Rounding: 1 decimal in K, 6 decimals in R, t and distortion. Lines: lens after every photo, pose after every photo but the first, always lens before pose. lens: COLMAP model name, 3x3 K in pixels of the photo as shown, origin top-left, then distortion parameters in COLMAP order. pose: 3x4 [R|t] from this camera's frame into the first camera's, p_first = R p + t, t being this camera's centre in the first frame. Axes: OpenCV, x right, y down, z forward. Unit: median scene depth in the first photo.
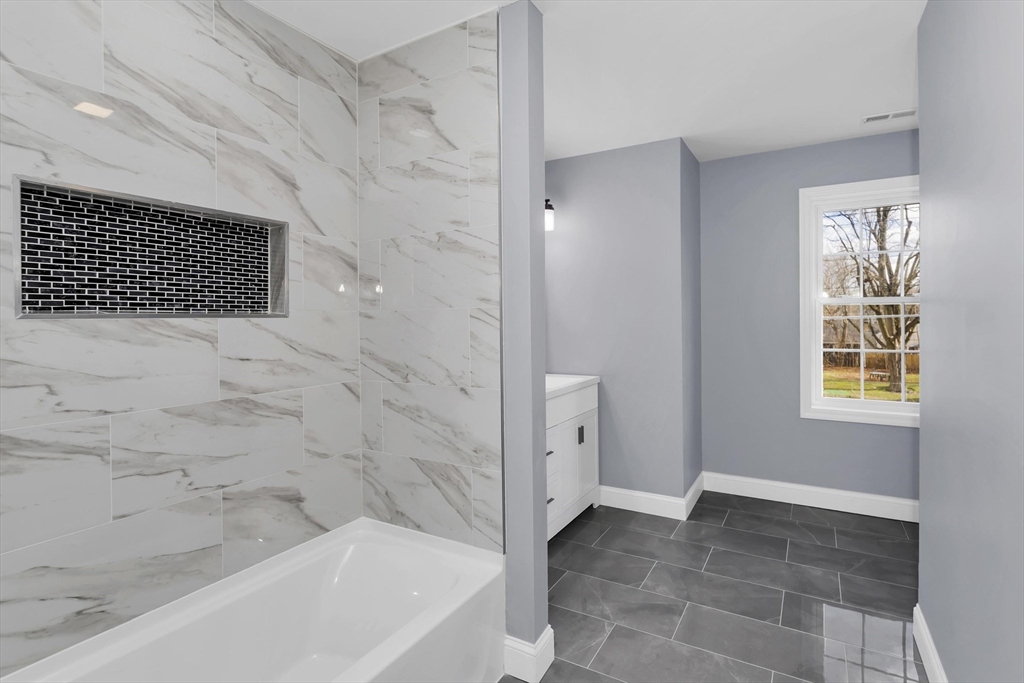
lens RADIAL K [[494.7, 0, 533.5], [0, 494.7, 322.7], [0, 0, 1]] dist [-0.001378, 0.001517]
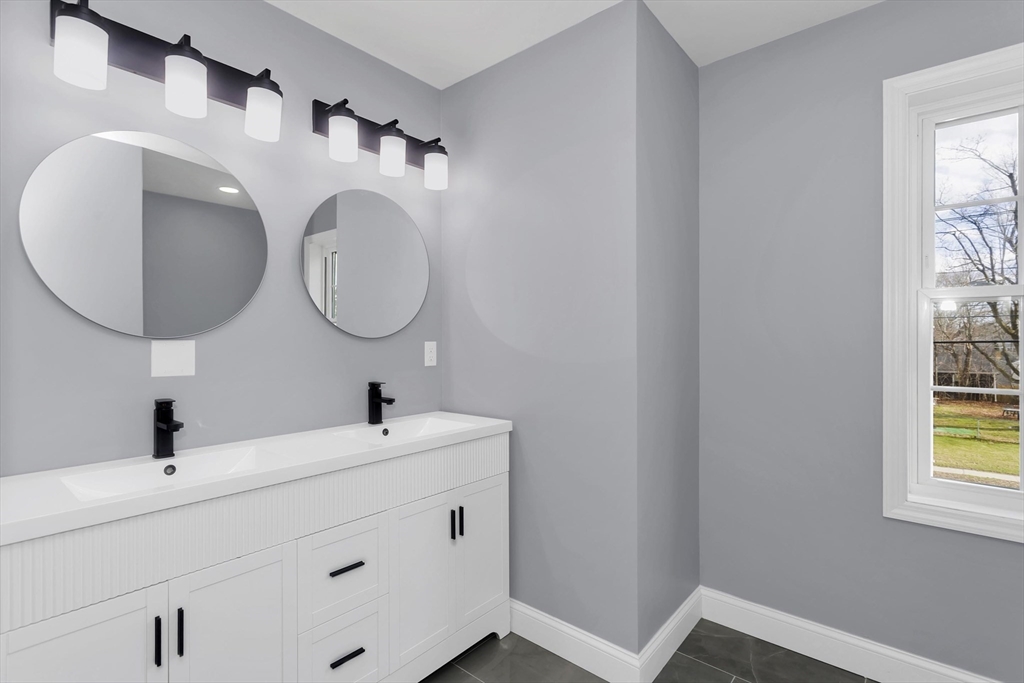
lens RADIAL K [[487.3, 0, 519.3], [0, 487.3, 334.7], [0, 0, 1]] dist [0.006816, 0.000608]
pose [[0.980909, 0.006015, -0.194372, 0.259983], [-0.006726, 0.999973, -0.002995, 0.004400], [0.194349, 0.004245, 0.980923, 0.413195]]
